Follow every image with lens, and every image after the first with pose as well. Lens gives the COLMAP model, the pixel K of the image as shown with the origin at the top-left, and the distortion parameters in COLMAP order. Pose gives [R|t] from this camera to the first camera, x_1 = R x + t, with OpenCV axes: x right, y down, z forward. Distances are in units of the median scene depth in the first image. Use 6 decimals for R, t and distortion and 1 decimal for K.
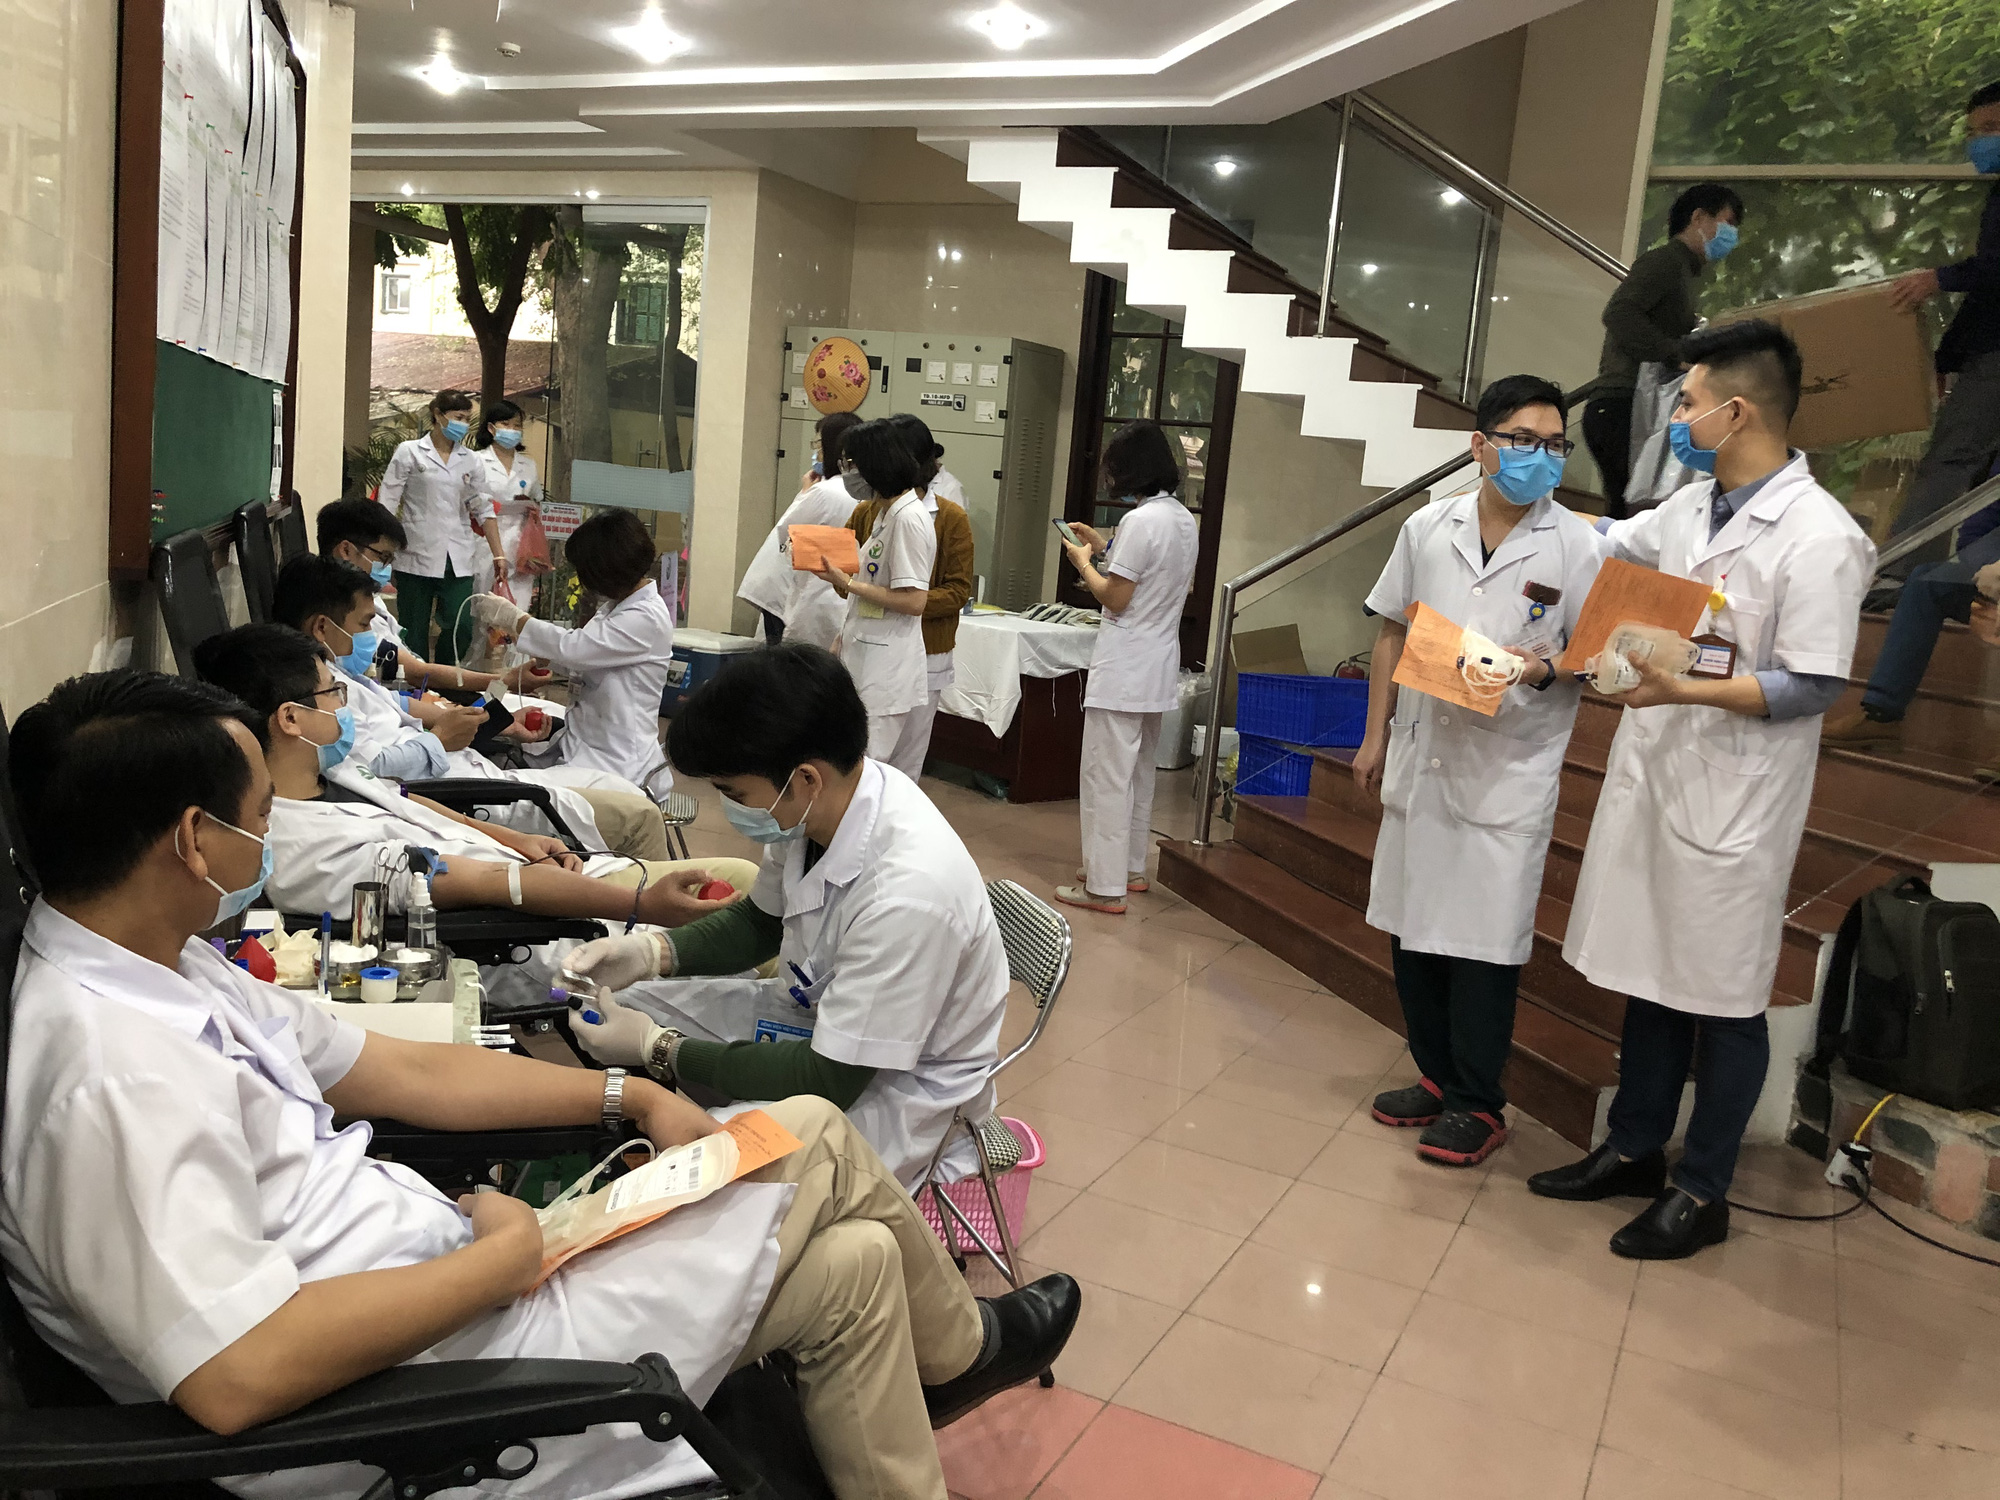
lens RADIAL K [[1631.8, 0, 1000.0], [0, 1631.8, 750.0], [0, 0, 1]] dist [-0.004274, -0.001464]
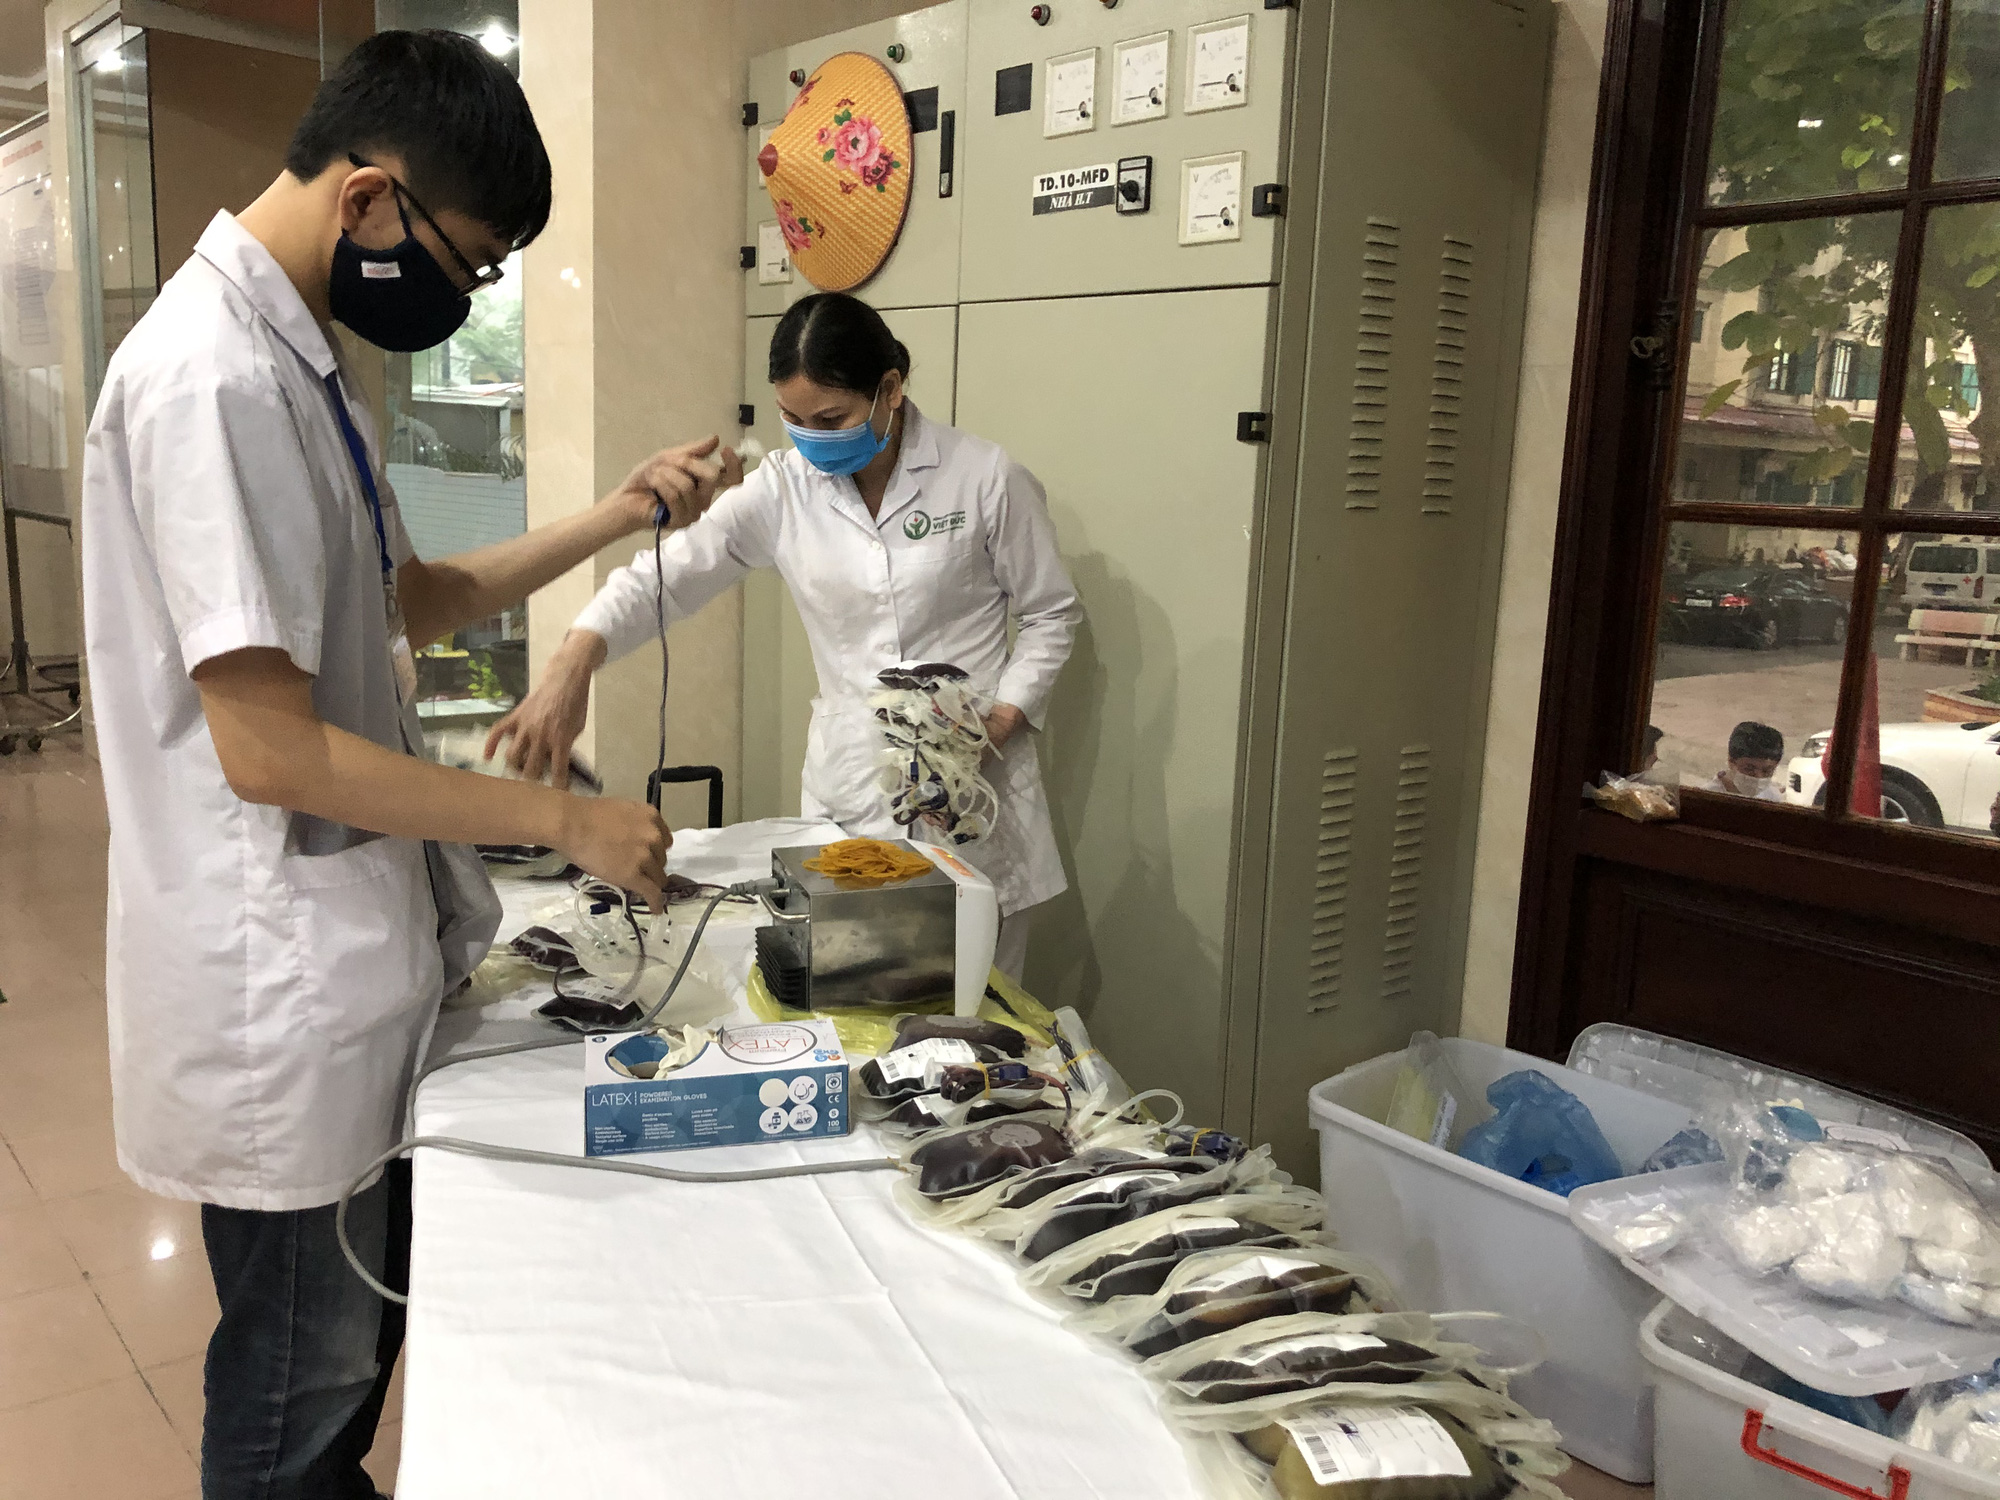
lens RADIAL K [[1631.8, 0, 1000.0], [0, 1631.8, 750.0], [0, 0, 1]] dist [-0.004274, -0.001464]
pose [[0.919240, 0.015753, -0.393383, 0.066825], [-0.021702, 0.999707, -0.010680, -0.107487], [0.393100, 0.018355, 0.919313, 0.712851]]
